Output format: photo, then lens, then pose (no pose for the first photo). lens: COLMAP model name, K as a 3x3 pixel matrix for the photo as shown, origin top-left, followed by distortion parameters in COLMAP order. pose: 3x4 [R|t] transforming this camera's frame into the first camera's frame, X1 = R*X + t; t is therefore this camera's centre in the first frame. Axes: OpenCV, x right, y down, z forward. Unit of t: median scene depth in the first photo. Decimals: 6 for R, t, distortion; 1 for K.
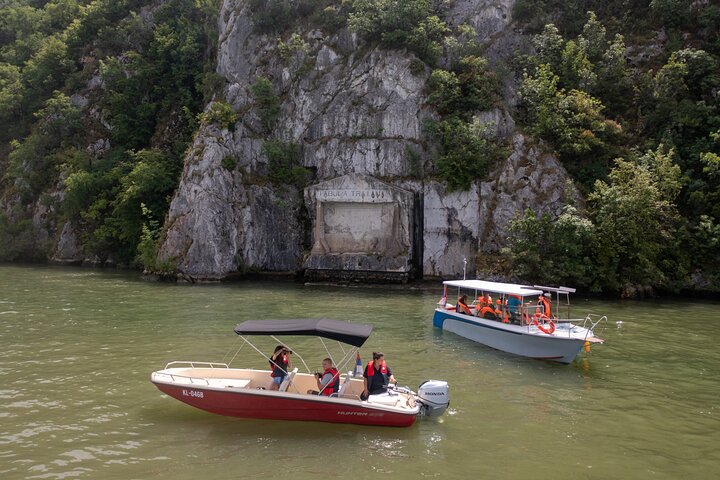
lens RADIAL K [[608.4, 0, 360.0], [0, 608.4, 240.0], [0, 0, 1]] dist [-0.095537, 0.009005]
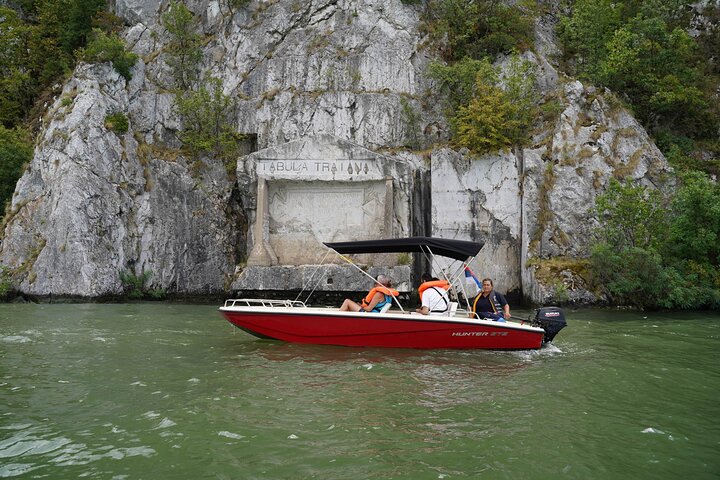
lens RADIAL K [[608.4, 0, 360.0], [0, 608.4, 240.0], [0, 0, 1]] dist [-0.095537, 0.009005]
pose [[0.993332, 0.006582, 0.115104, -0.037504], [0.003358, 0.996294, -0.085947, 0.048455], [-0.115244, 0.085760, 0.989628, 0.376550]]
